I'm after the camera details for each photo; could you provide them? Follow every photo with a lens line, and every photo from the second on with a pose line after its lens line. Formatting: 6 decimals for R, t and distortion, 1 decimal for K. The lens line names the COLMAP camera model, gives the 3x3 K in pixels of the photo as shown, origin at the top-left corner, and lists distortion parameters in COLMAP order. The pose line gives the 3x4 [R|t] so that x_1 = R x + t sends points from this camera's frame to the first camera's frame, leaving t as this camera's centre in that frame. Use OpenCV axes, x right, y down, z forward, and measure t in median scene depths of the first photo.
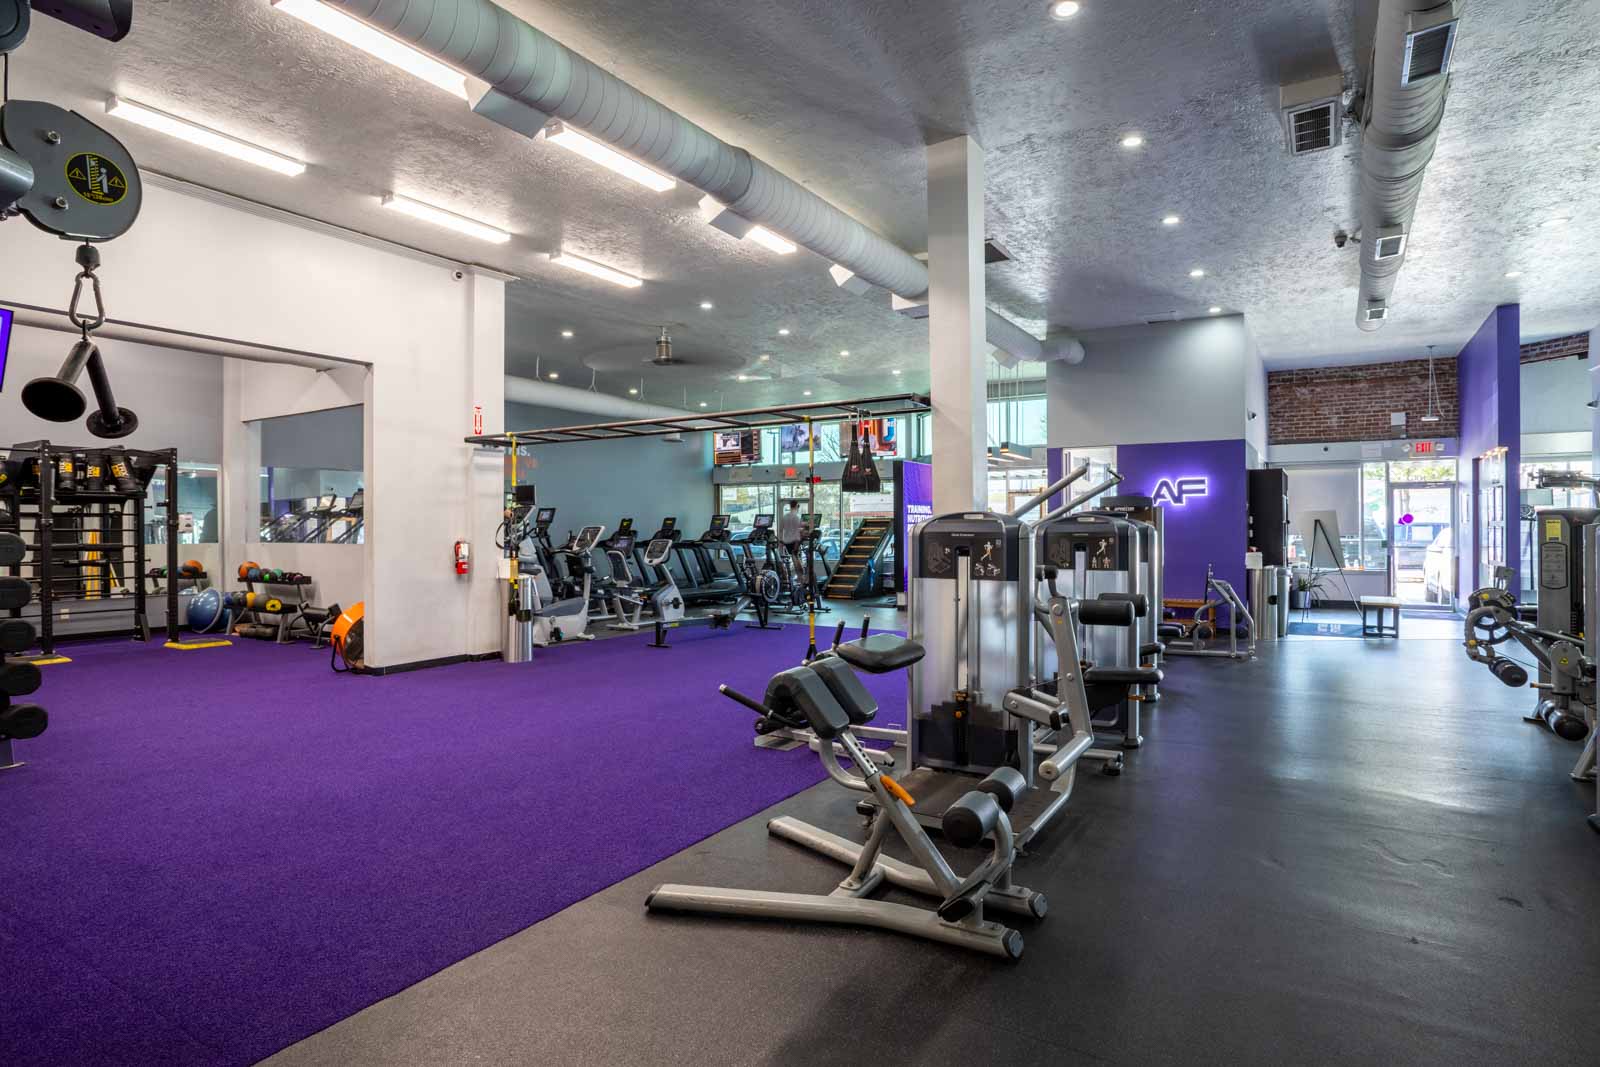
lens RADIAL K [[883.0, 0, 803.2], [0, 883.0, 529.3], [0, 0, 1]] dist [-0.029174, 0.000018]
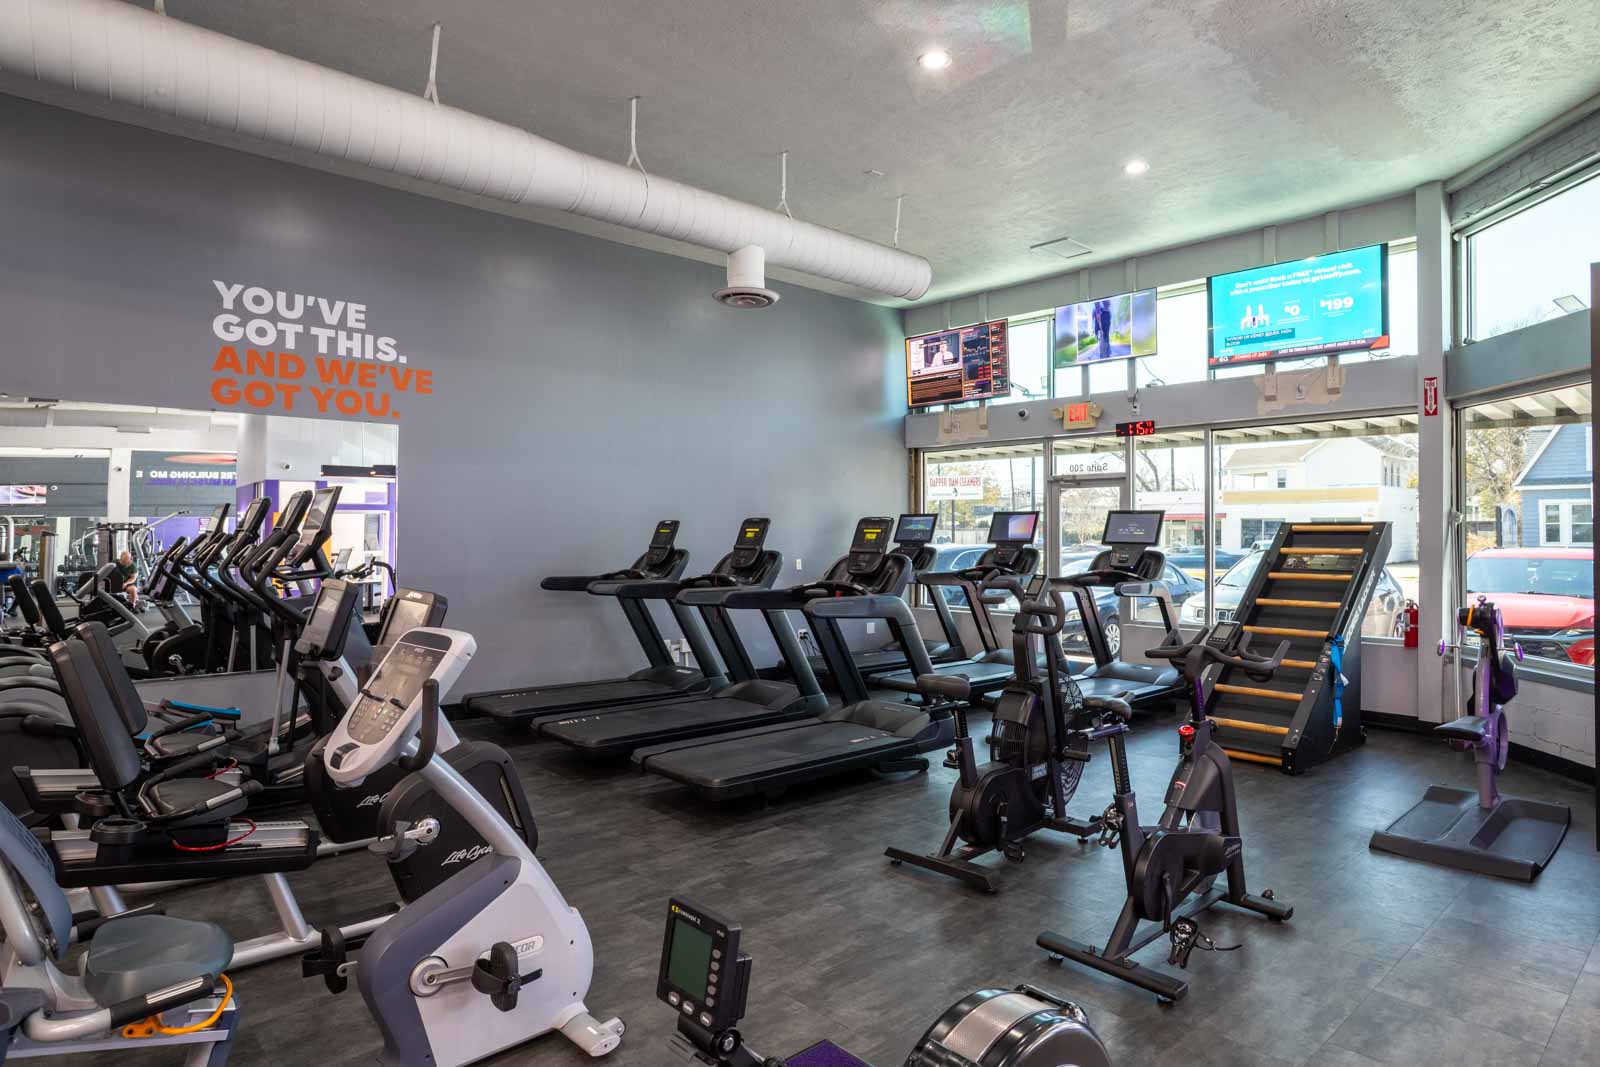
lens RADIAL K [[921.5, 0, 802.2], [0, 921.5, 524.1], [0, 0, 1]] dist [-0.003705, -0.000133]
pose [[0.960186, 0.000907, -0.279360, -0.018006], [-0.003119, 0.999967, -0.007474, -0.007388], [0.279344, 0.008048, 0.960157, 0.533162]]
